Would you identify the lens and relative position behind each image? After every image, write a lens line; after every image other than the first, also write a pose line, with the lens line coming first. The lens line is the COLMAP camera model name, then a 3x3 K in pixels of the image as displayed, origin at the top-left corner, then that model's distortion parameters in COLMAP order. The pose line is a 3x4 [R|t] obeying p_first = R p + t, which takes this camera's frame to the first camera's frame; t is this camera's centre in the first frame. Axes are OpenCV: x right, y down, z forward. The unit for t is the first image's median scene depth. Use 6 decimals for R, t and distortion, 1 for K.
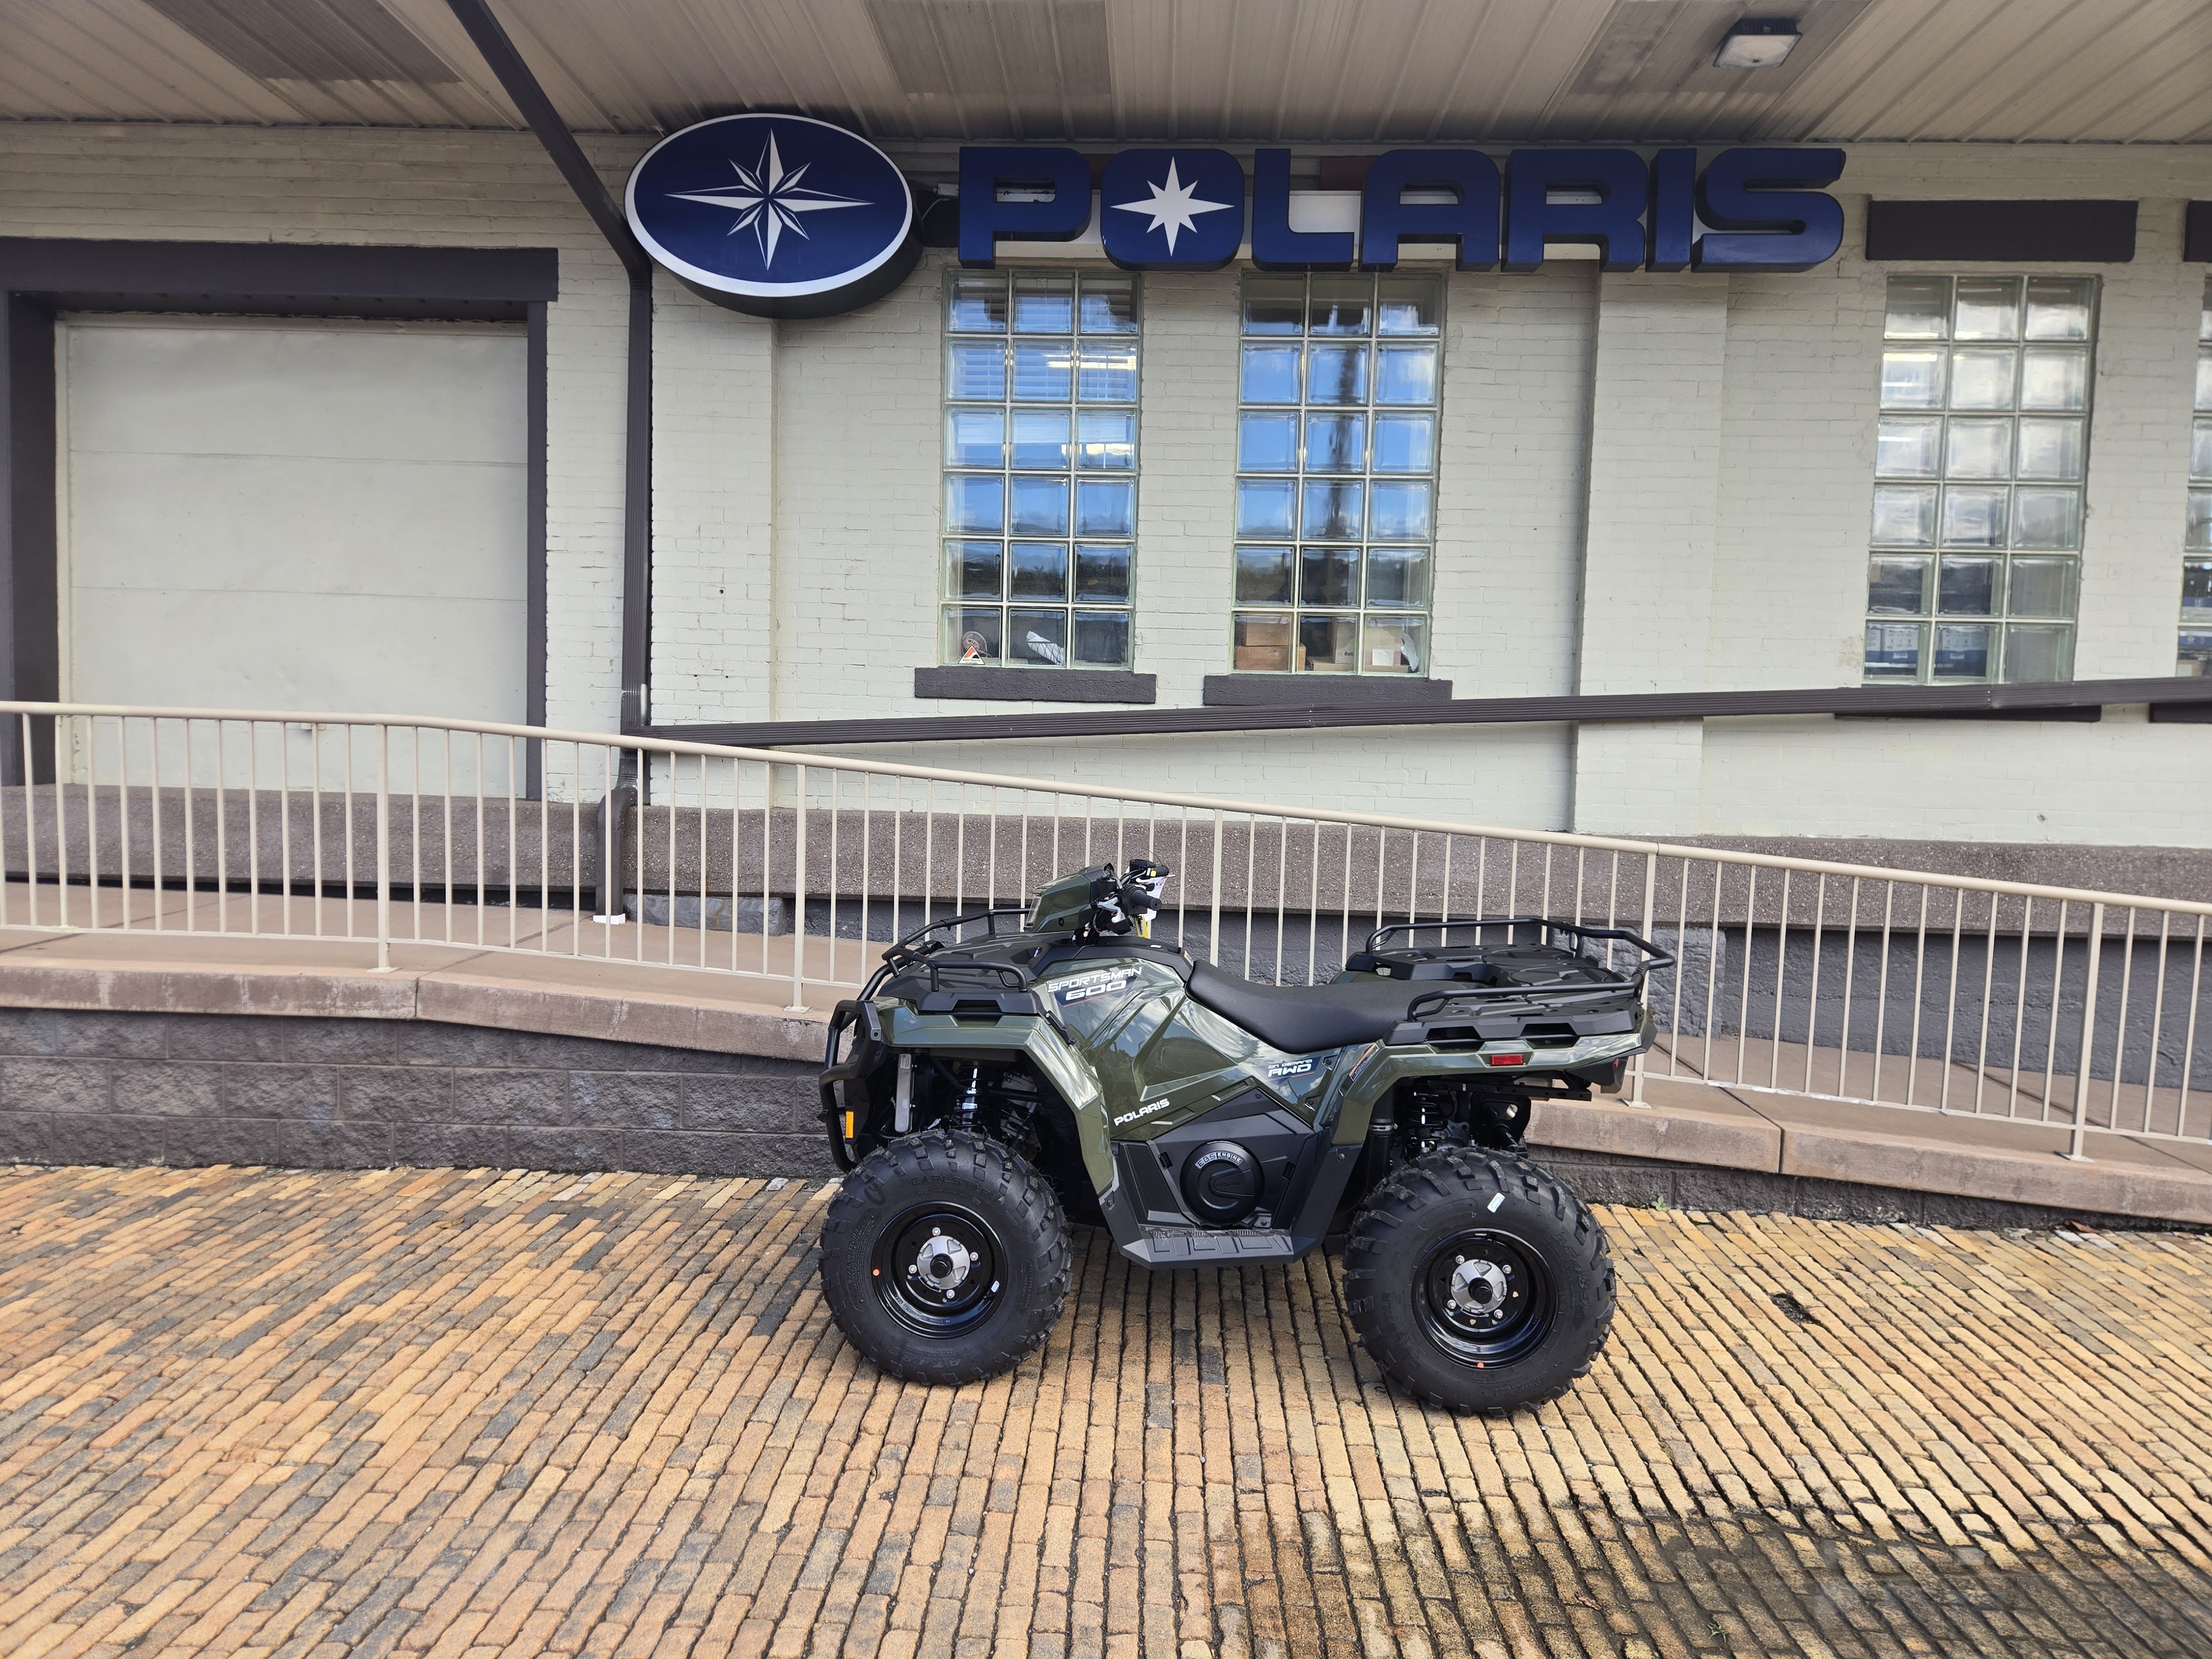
lens RADIAL K [[1533.4, 0, 1106.0], [0, 1533.4, 829.5], [0, 0, 1]] dist [-0.009777, 0.000896]
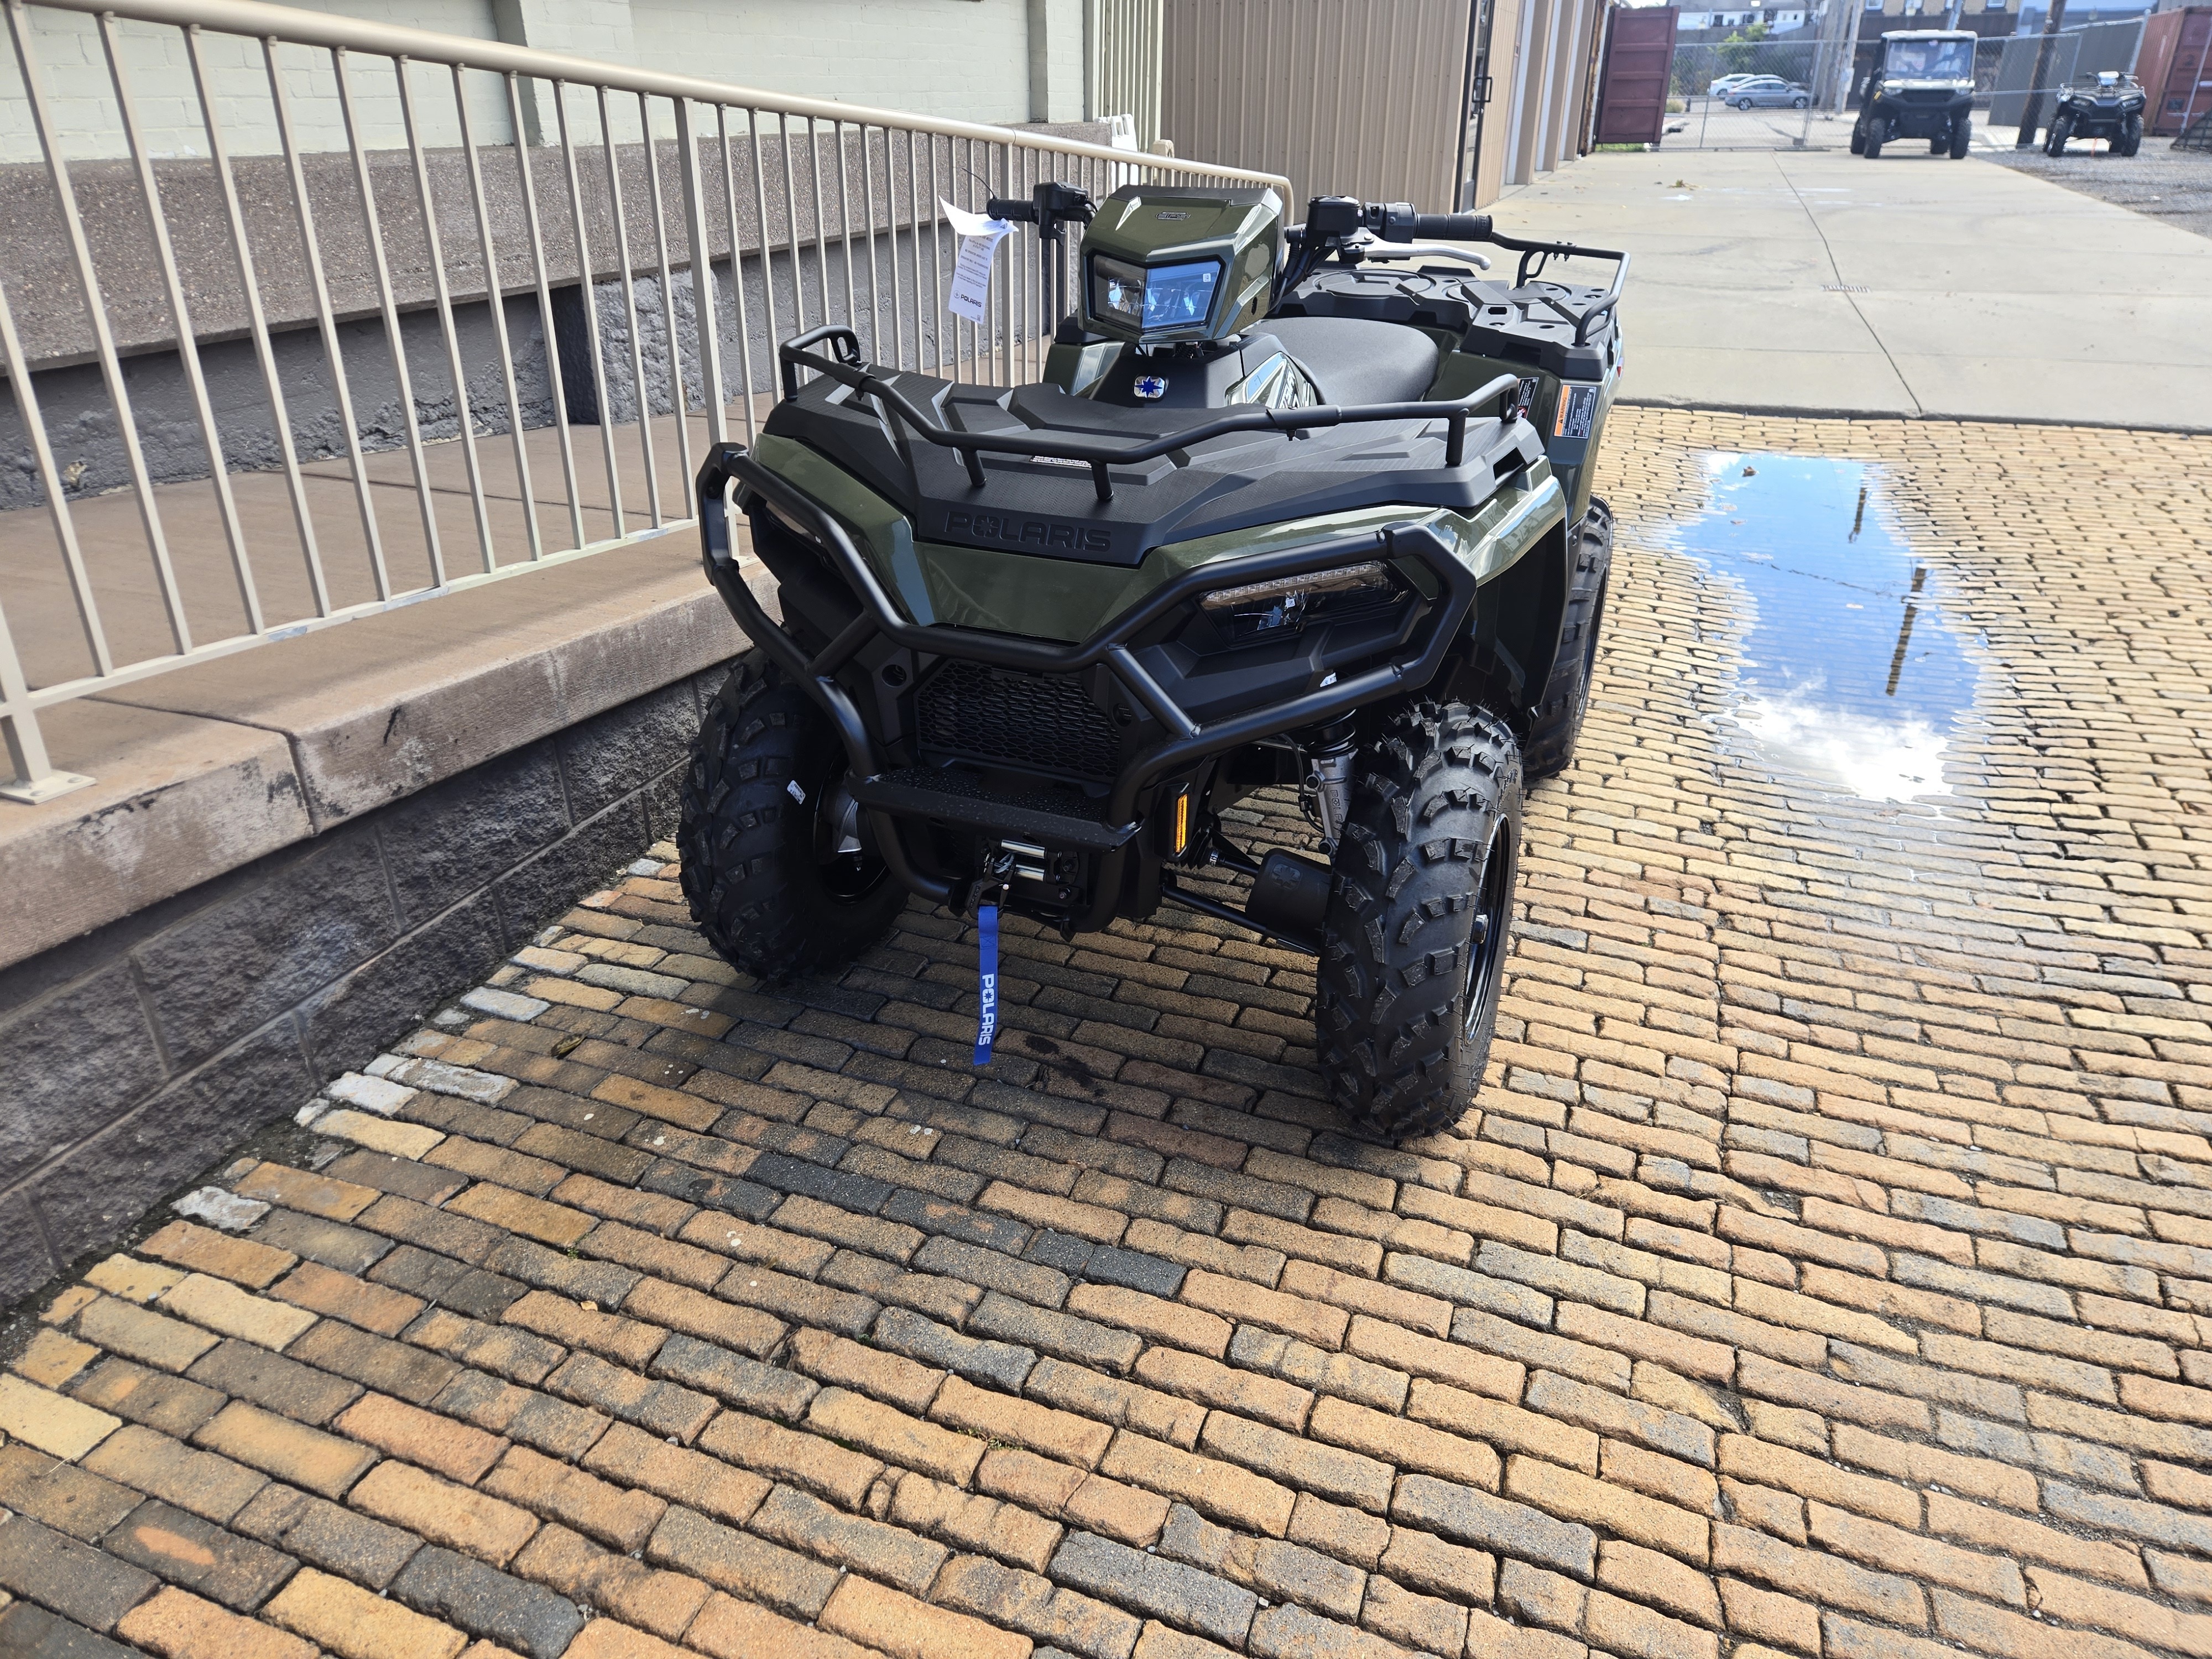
lens RADIAL K [[1505.2, 0, 1106.0], [0, 1505.2, 829.5], [0, 0, 1]] dist [0.030384, 0.000339]
pose [[0.284434, -0.442711, 0.850355, -0.490654], [0.074052, 0.894487, 0.440918, -0.009833], [-0.955831, -0.062442, 0.287206, 0.761736]]
